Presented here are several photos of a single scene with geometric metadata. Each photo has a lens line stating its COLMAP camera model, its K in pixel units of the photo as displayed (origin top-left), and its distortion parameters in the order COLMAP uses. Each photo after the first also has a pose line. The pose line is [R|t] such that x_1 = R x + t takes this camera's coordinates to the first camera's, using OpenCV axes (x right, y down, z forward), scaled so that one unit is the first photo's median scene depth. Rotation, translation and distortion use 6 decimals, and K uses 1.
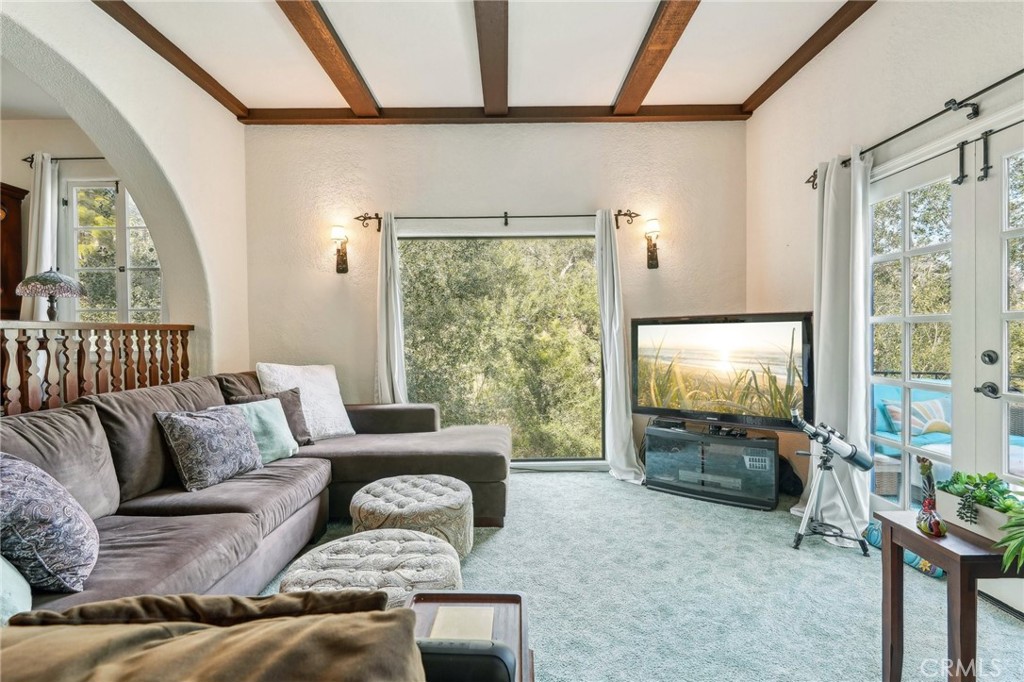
lens RADIAL K [[482.3, 0, 508.0], [0, 482.3, 342.9], [0, 0, 1]] dist [0.000950, 0.000456]
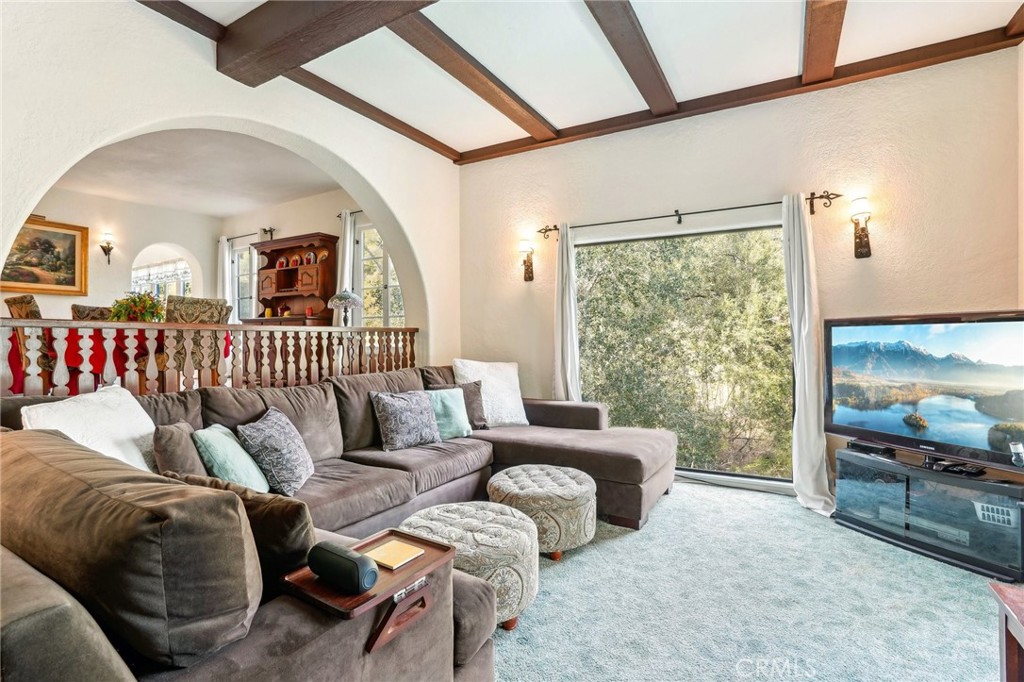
lens RADIAL K [[482.3, 0, 508.5], [0, 482.3, 337.3], [0, 0, 1]] dist [0.000950, 0.000456]
pose [[0.872284, 0.007744, -0.488938, 0.189580], [-0.013839, 0.999865, -0.008854, -0.003615], [0.488804, 0.014490, 0.872273, -0.009086]]
